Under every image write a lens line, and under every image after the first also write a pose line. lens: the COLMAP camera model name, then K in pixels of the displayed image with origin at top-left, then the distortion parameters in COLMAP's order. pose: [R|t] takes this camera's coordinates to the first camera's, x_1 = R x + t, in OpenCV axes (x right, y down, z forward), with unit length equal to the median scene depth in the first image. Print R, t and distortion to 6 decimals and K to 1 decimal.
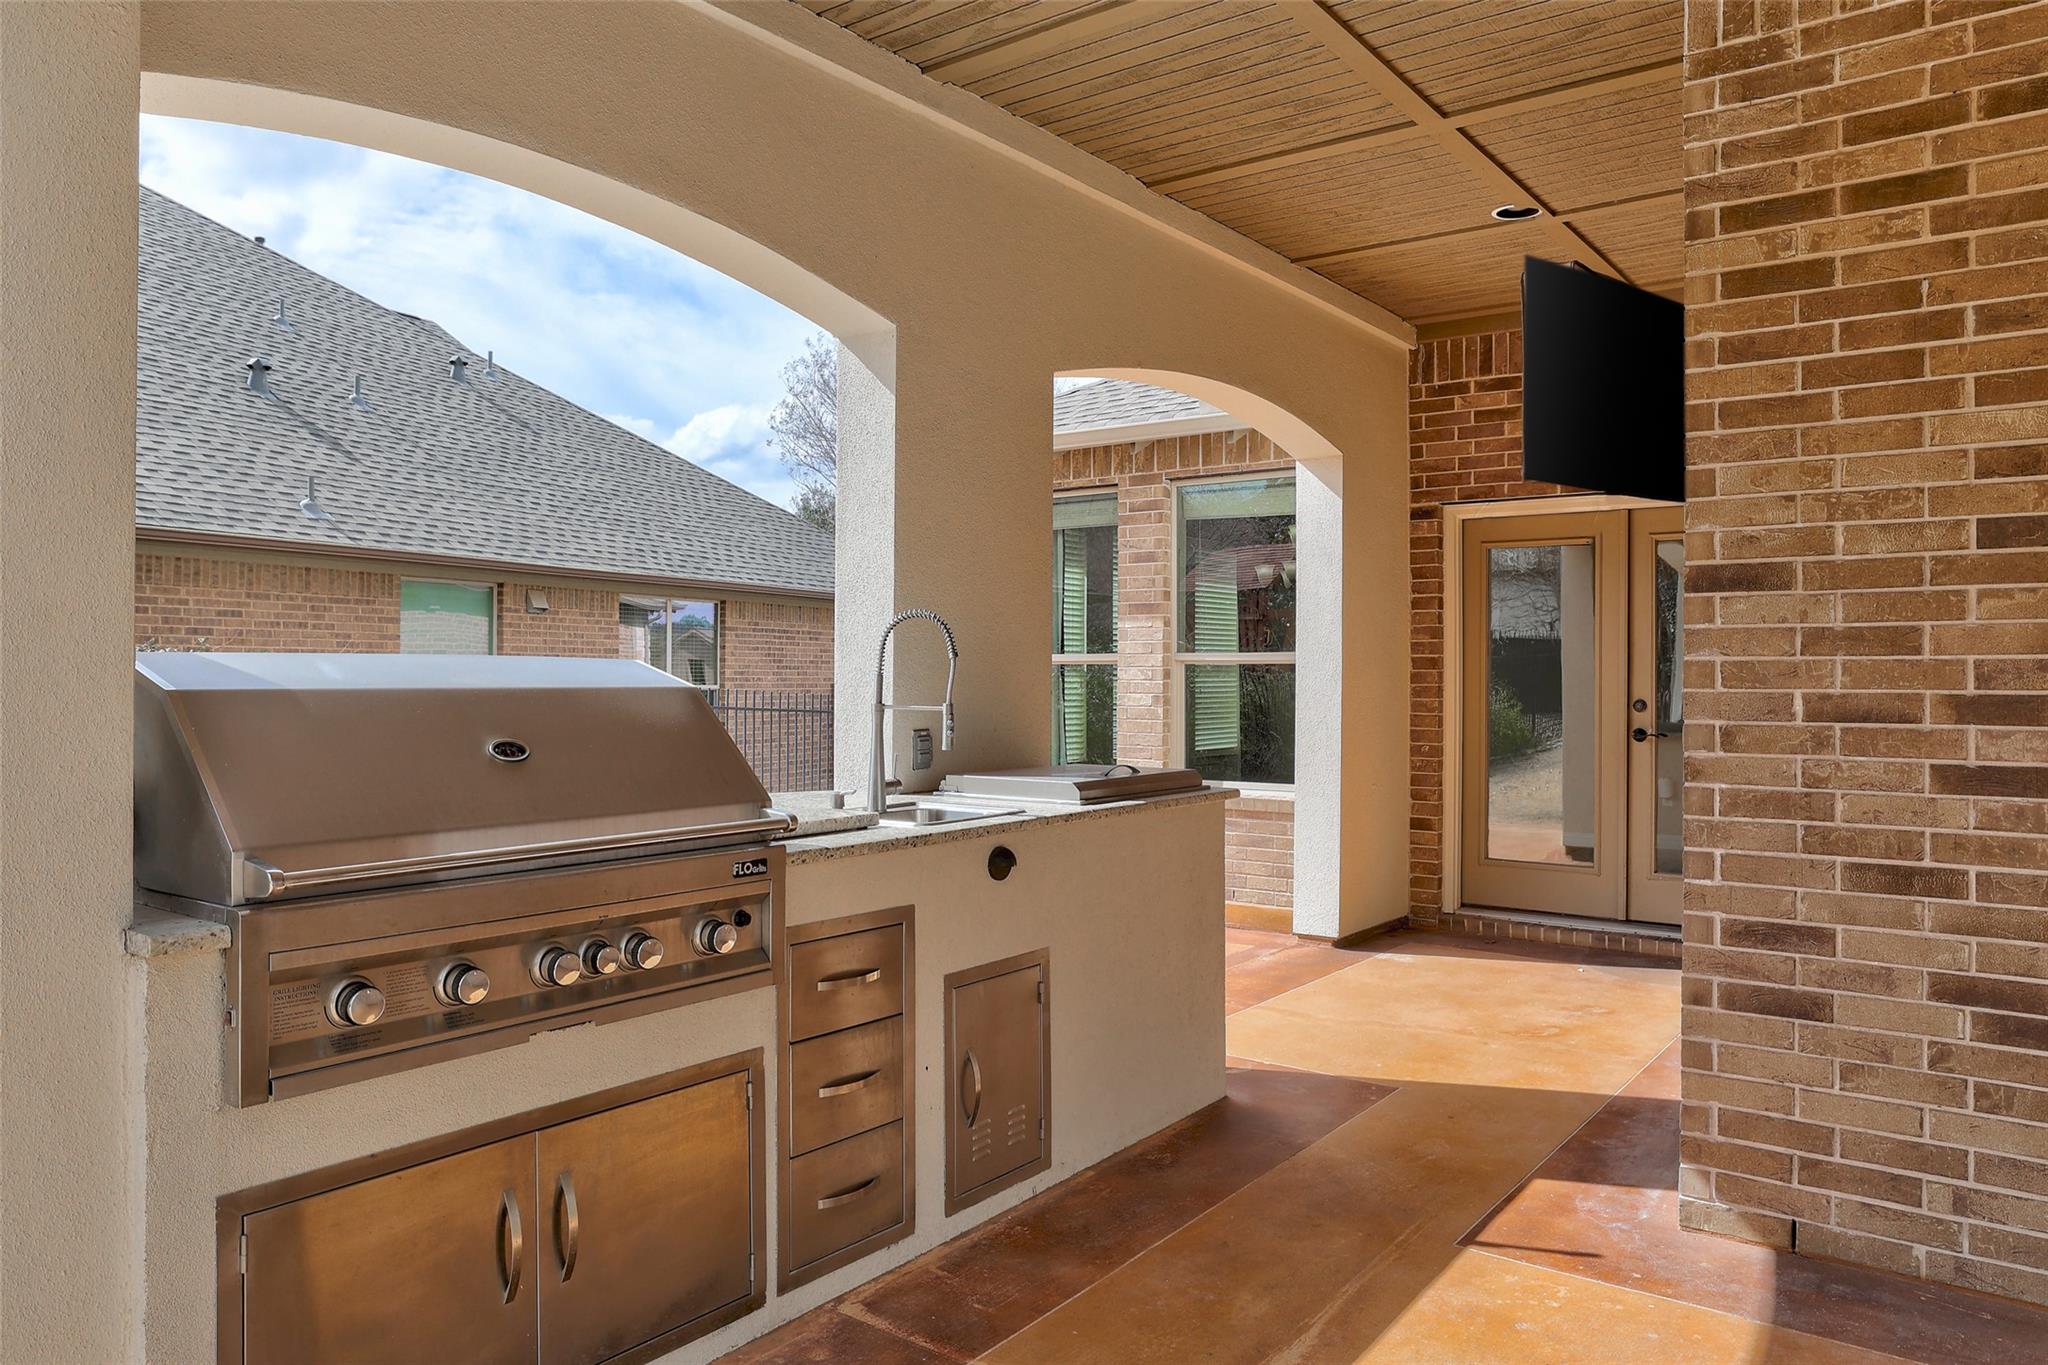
lens RADIAL K [[1427.6, 0, 1022.8], [0, 1427.6, 684.2], [0, 0, 1]] dist [0.006041, 0.002832]
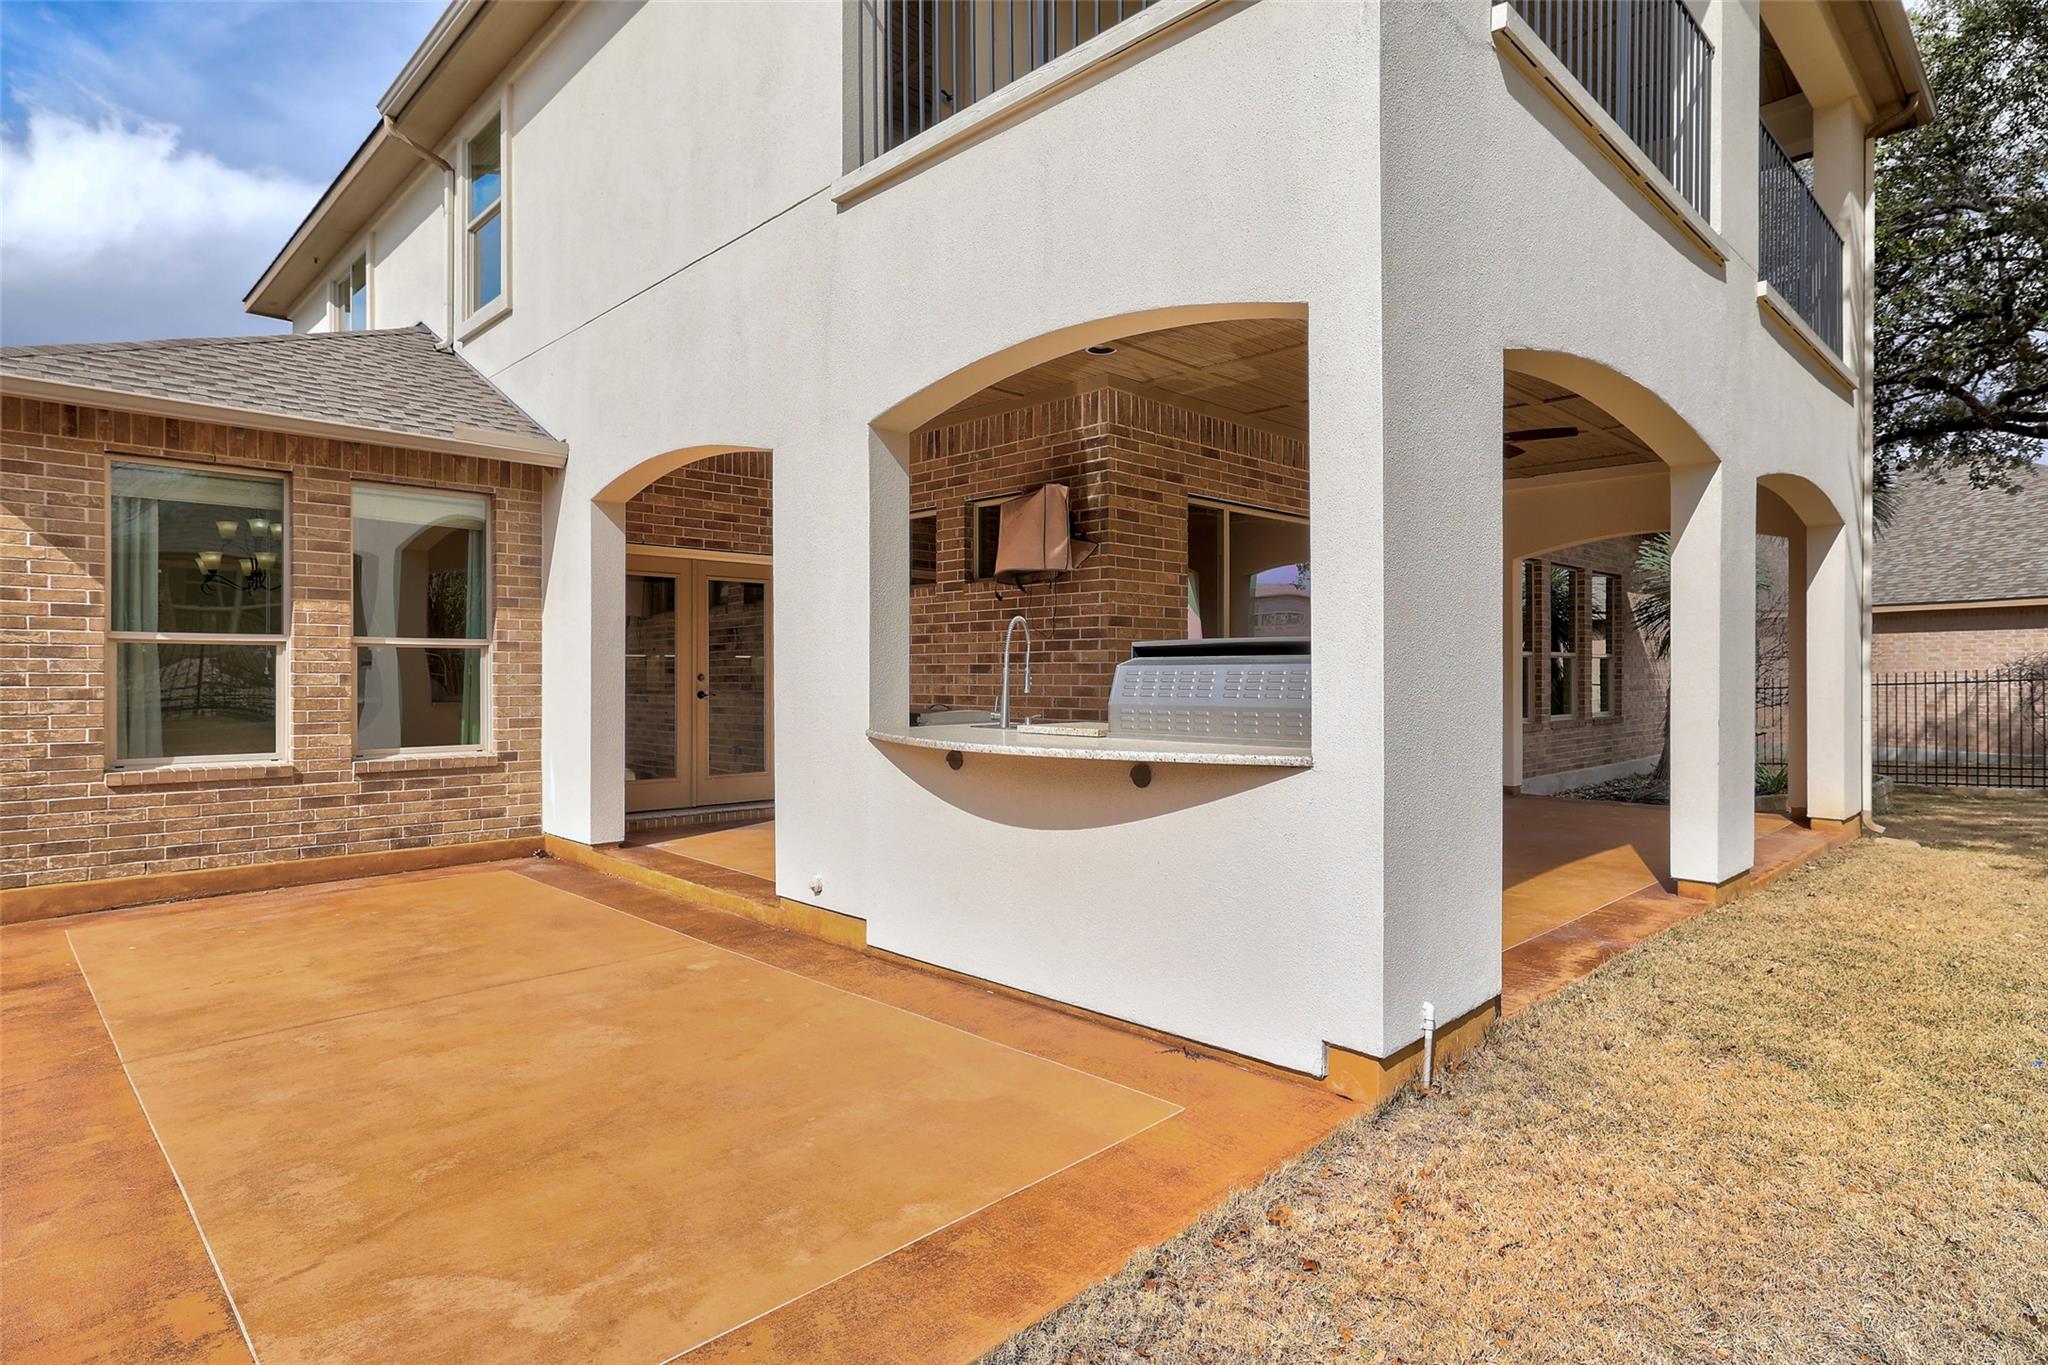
lens RADIAL K [[1092.7, 0, 1019.7], [0, 1092.7, 674.5], [0, 0, 1]] dist [0.018839, 0.001228]
pose [[0.162110, -0.003584, 0.986766, -1.605849], [0.004524, 0.999986, 0.002889, 0.019491], [-0.986762, 0.003995, 0.162124, 0.860014]]
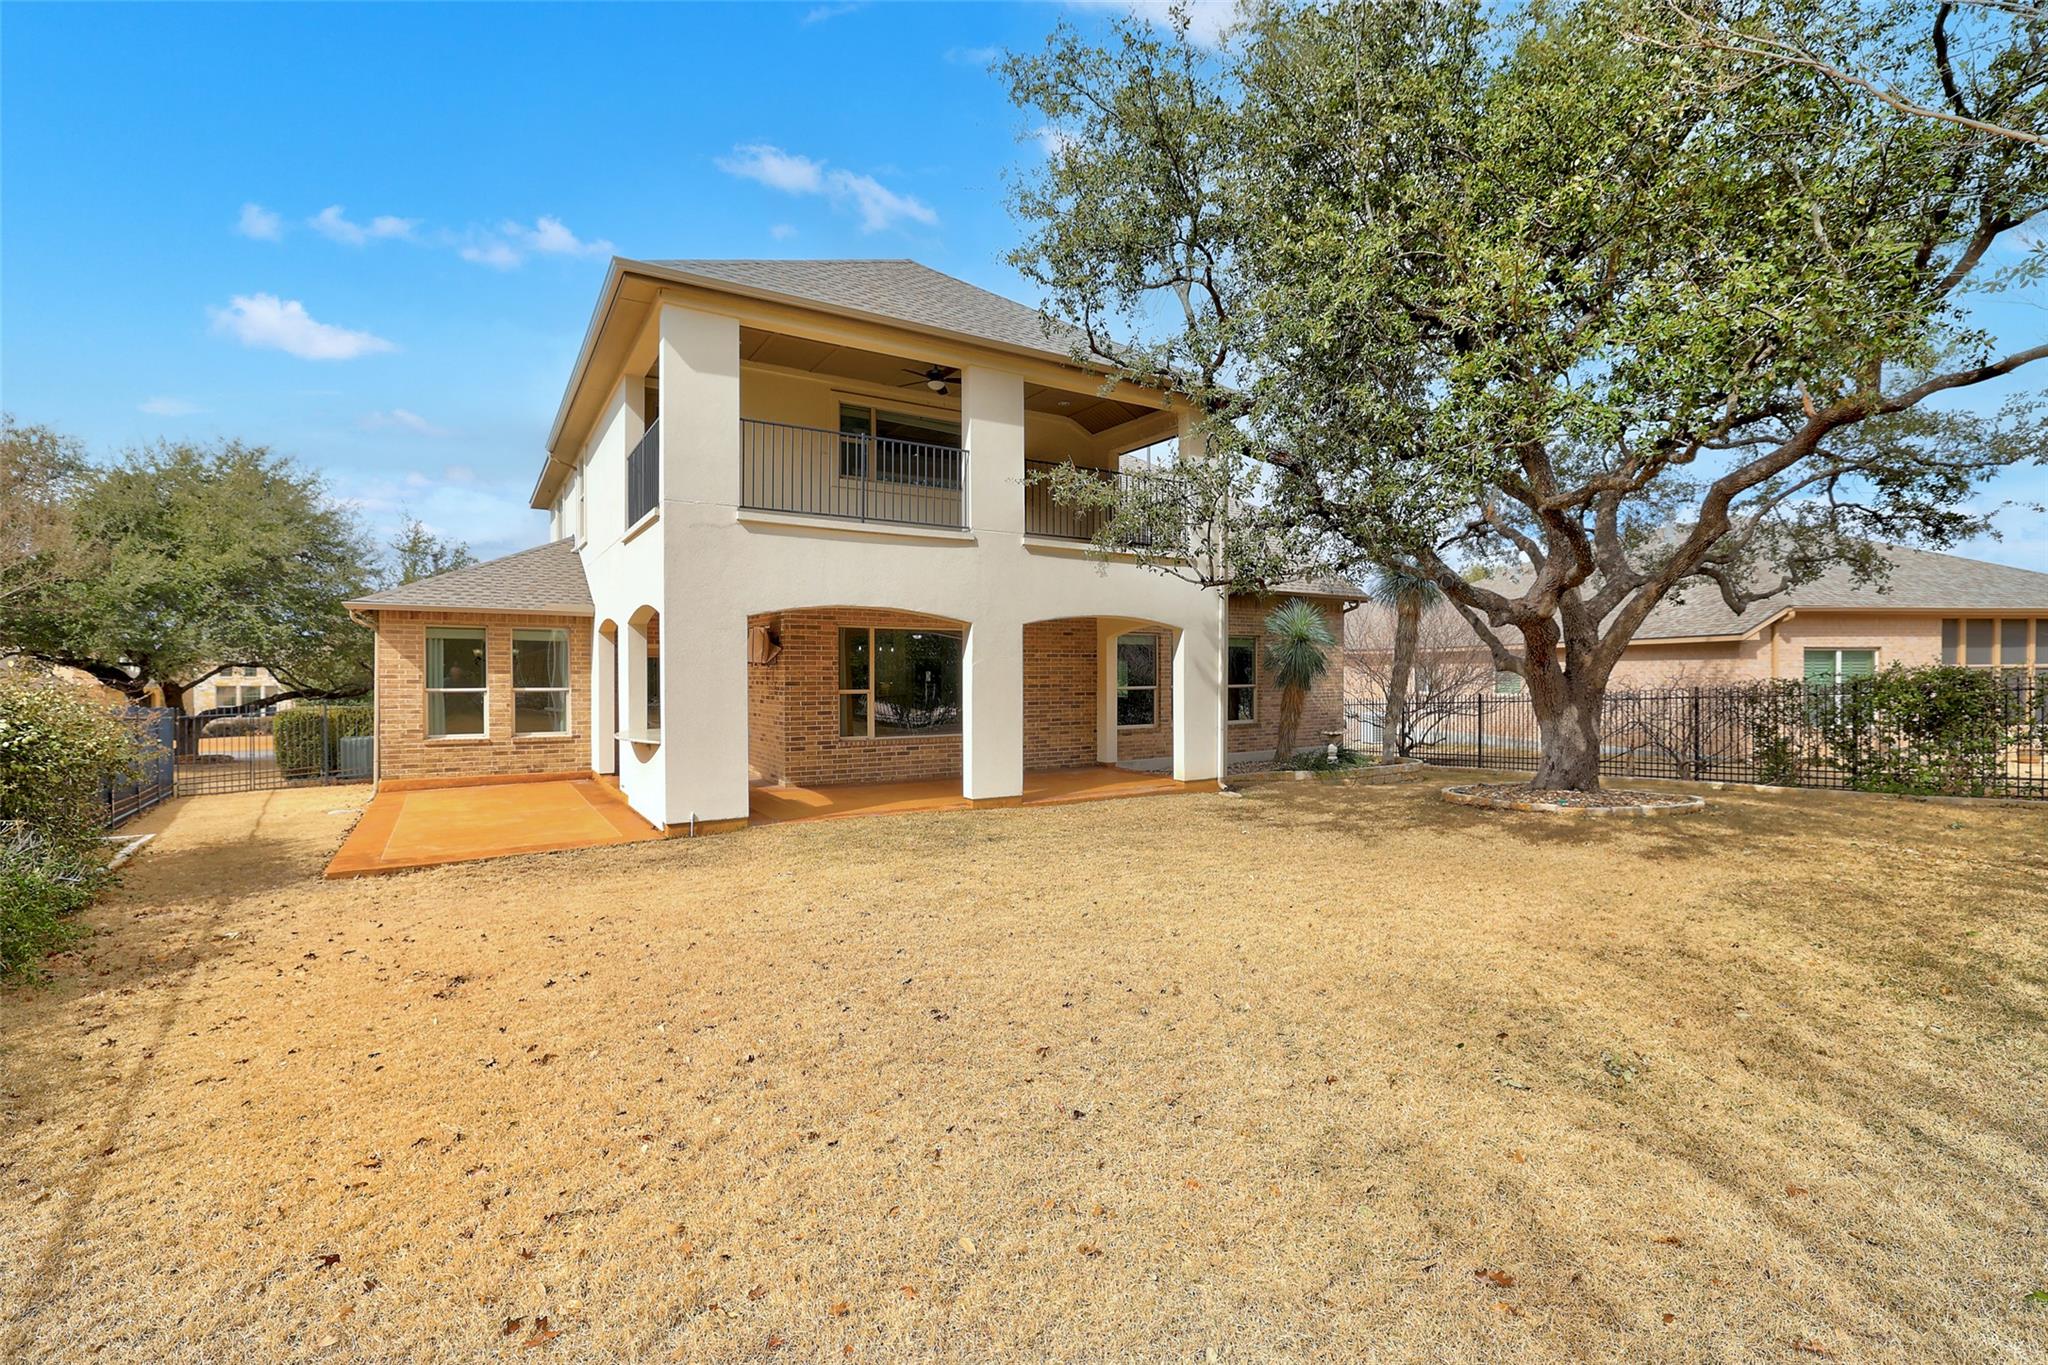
lens RADIAL K [[912.5, 0, 1028.1], [0, 912.5, 683.5], [0, 0, 1]] dist [0.002113, -0.000002]
pose [[0.373967, -0.007857, 0.927409, -2.891450], [0.001641, 0.999968, 0.007810, -0.104952], [-0.927440, -0.001399, 0.373968, -1.496779]]
